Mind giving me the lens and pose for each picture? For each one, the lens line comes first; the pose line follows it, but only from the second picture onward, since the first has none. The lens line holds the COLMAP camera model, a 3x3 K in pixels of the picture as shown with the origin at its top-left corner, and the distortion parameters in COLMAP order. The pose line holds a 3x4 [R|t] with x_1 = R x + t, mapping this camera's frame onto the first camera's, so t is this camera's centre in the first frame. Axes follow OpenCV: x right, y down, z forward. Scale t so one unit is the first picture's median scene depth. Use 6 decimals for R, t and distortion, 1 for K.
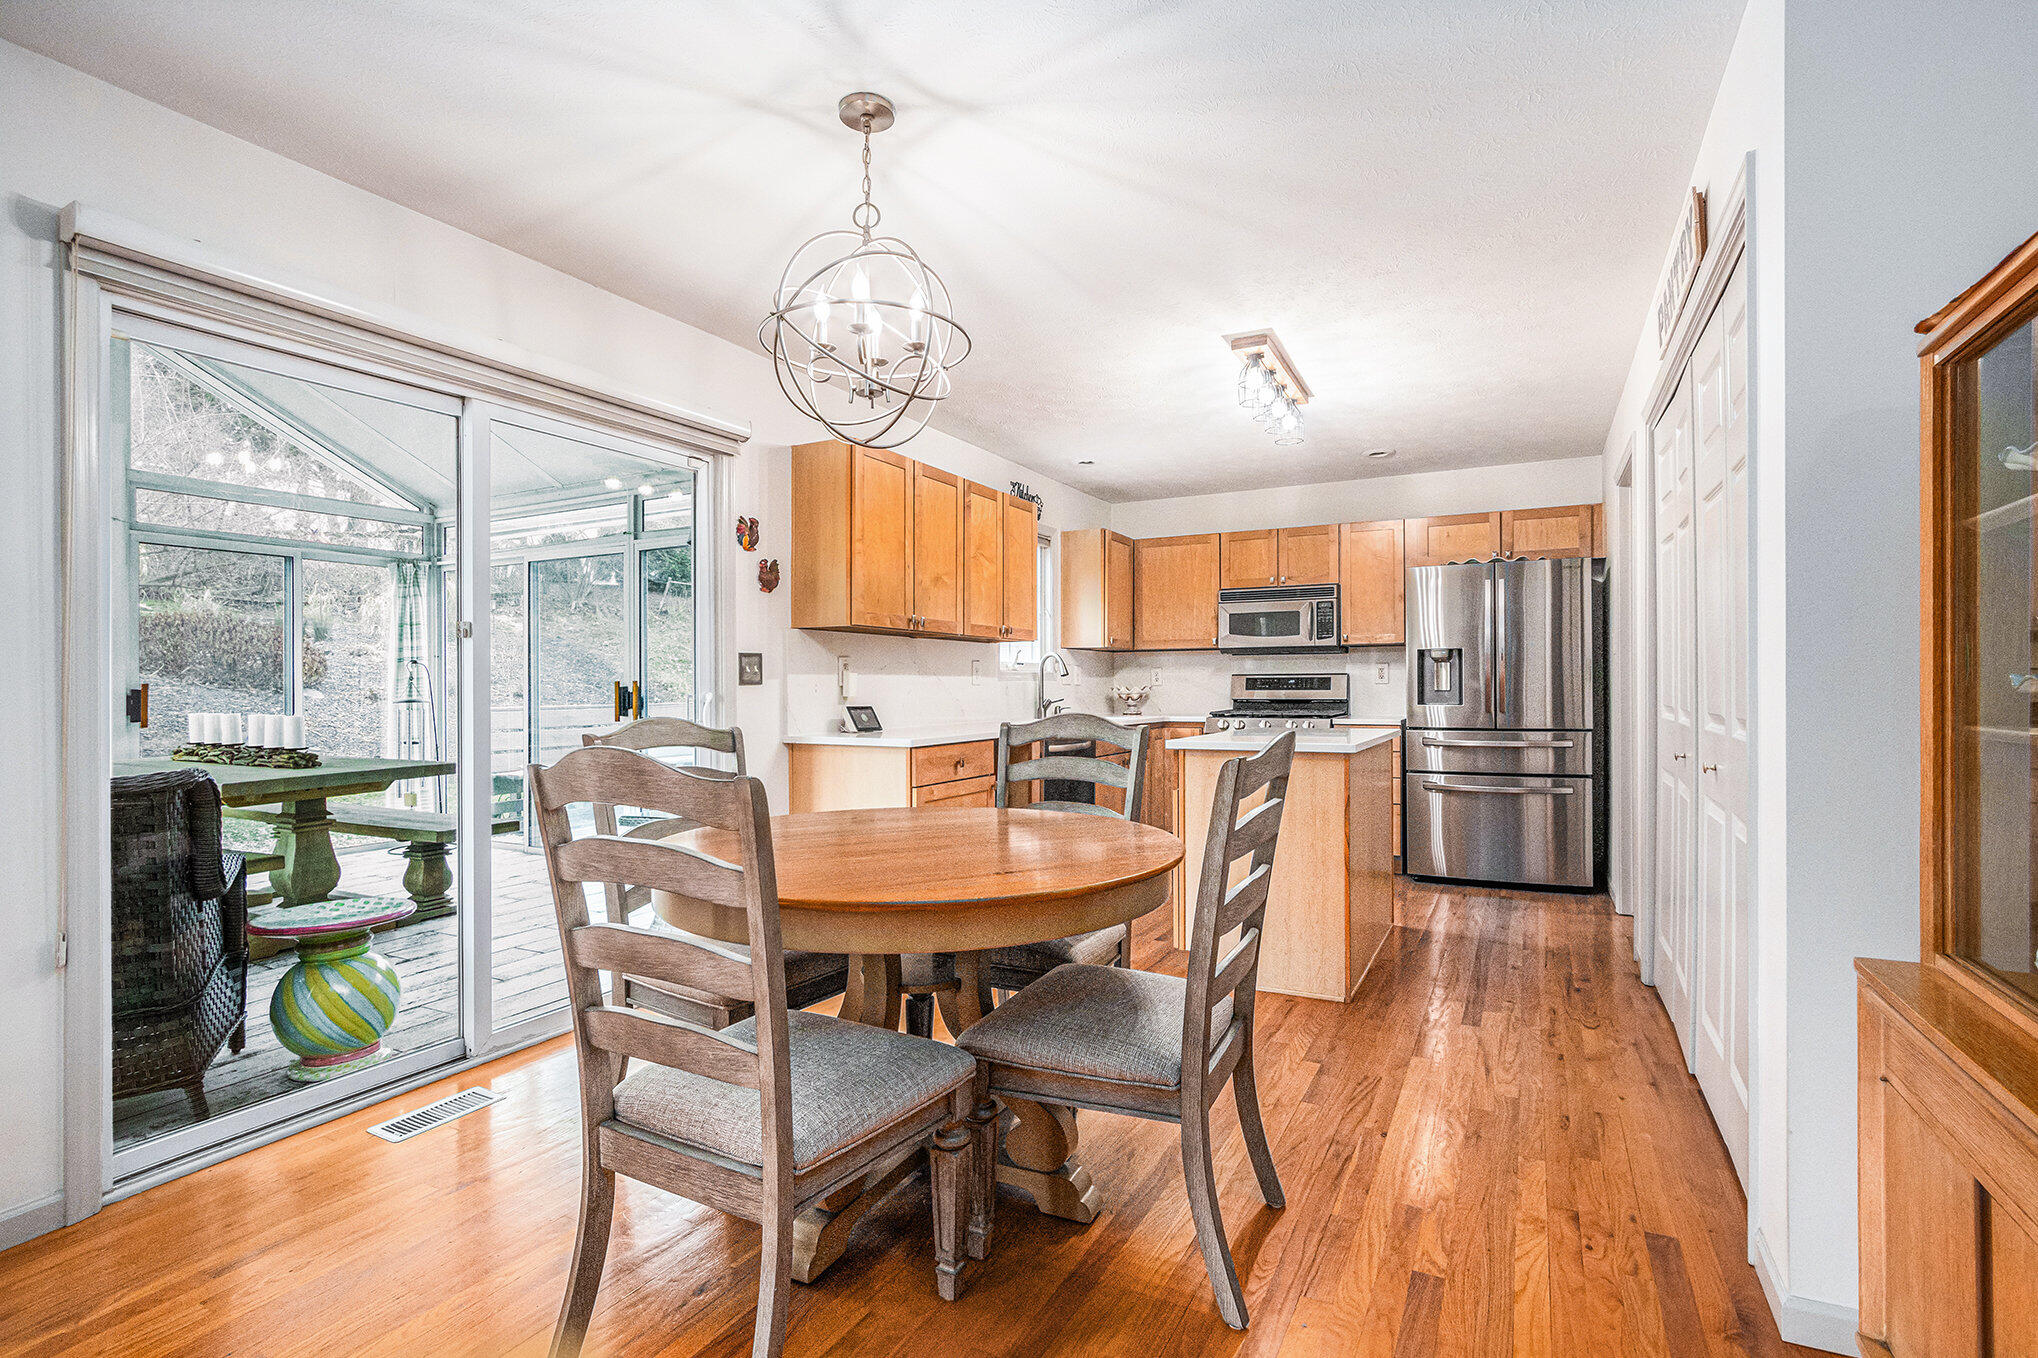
lens RADIAL K [[951.7, 0, 1036.9], [0, 951.7, 679.8], [0, 0, 1]] dist [-0.027715, -0.000271]
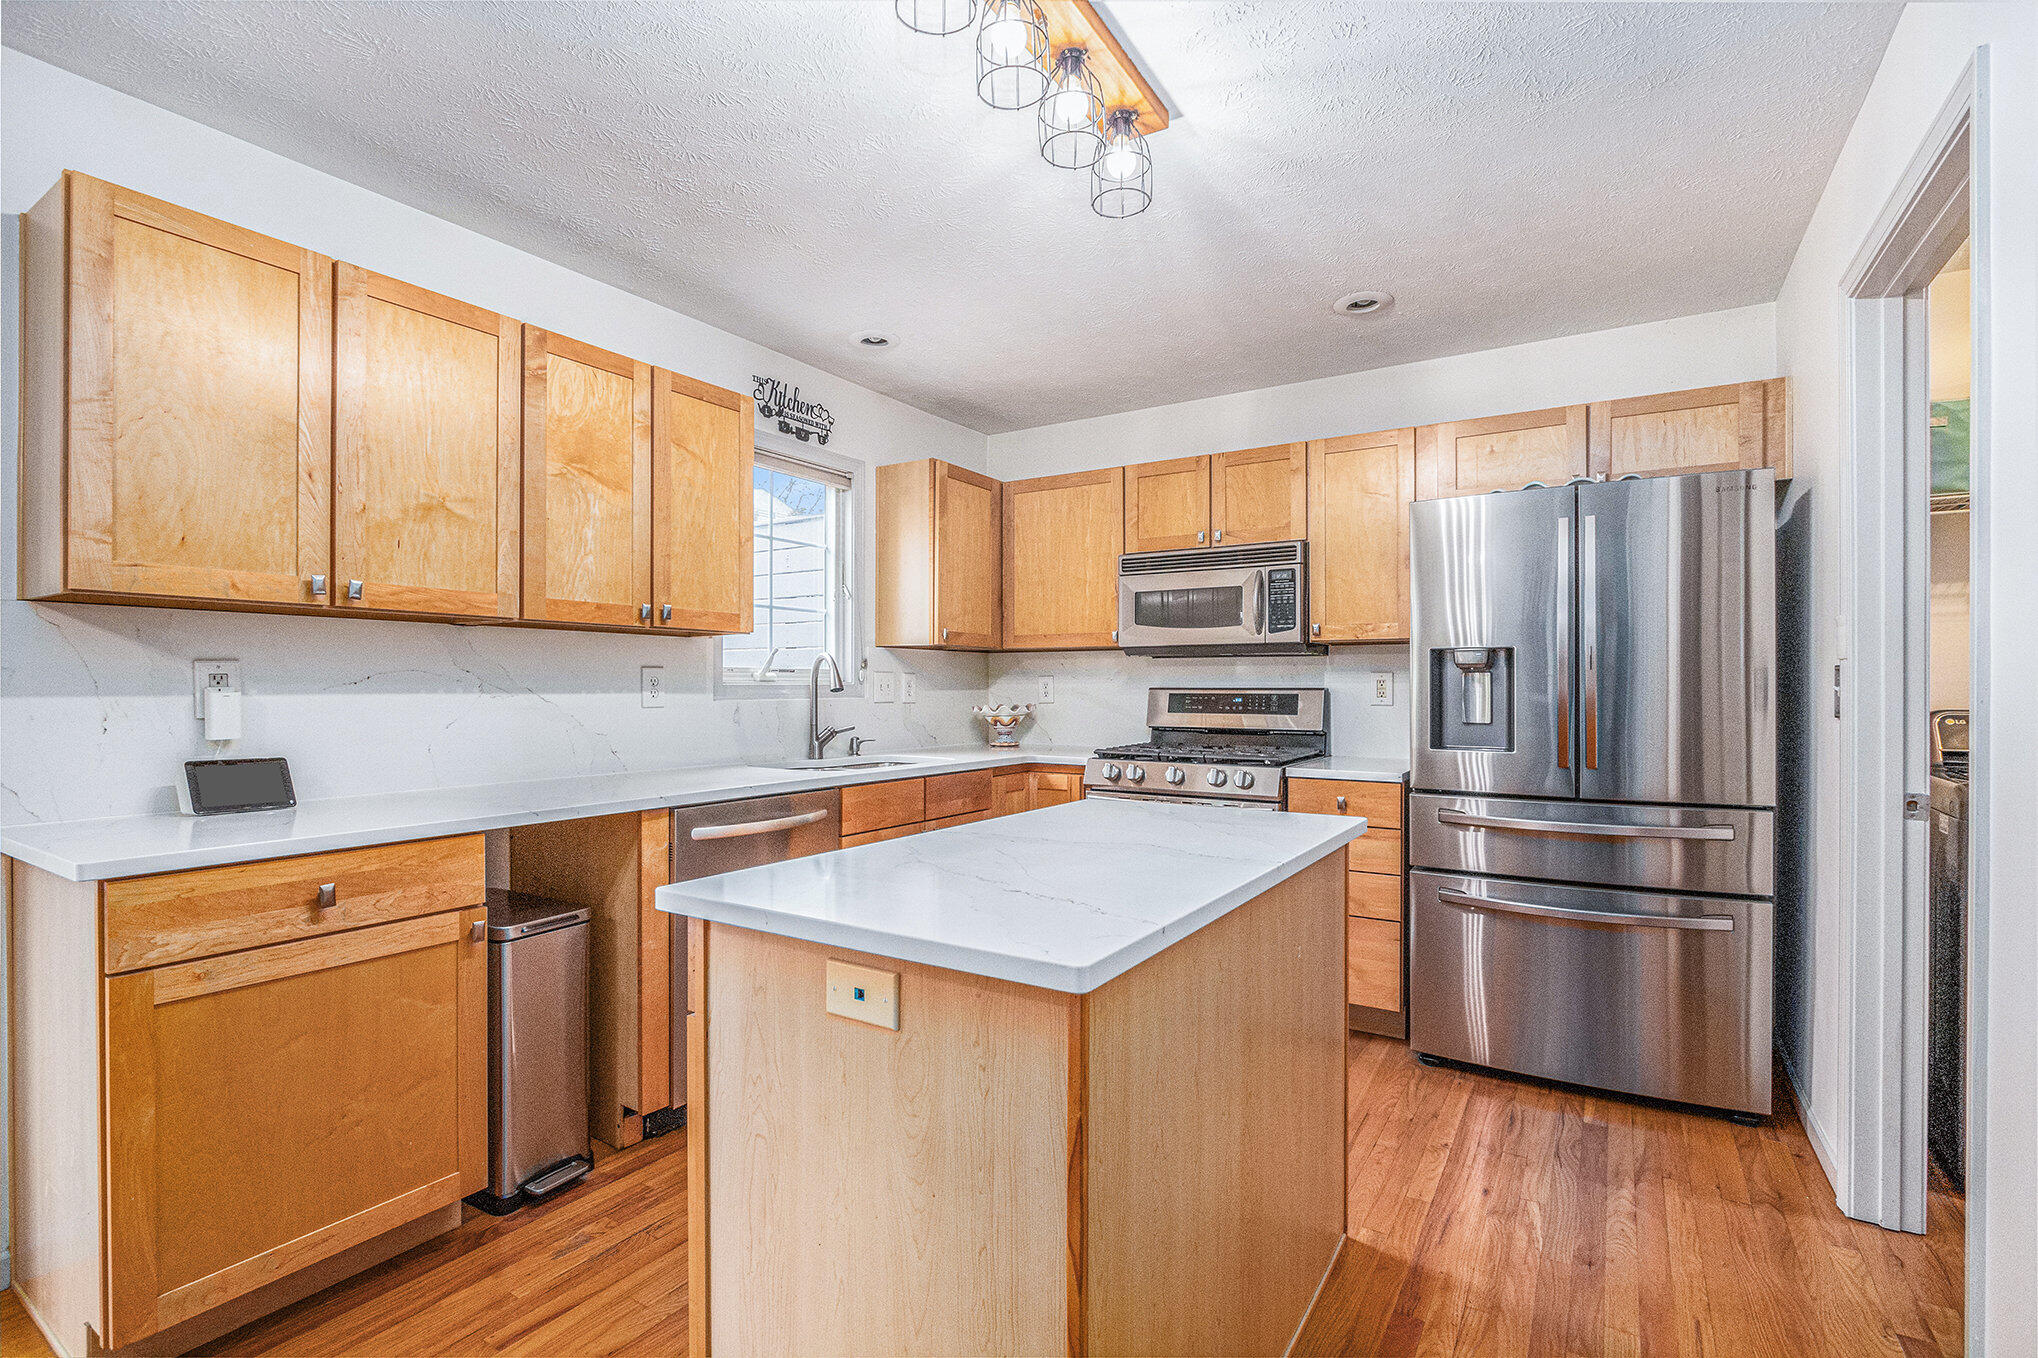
lens RADIAL K [[951.7, 0, 1010.1], [0, 951.7, 680.3], [0, 0, 1]] dist [-0.027715, -0.000271]
pose [[0.996516, 0.005376, -0.083225, 0.190598], [-0.005400, 0.999985, -0.000067, -0.011863], [0.083224, 0.000516, 0.996531, 0.402351]]
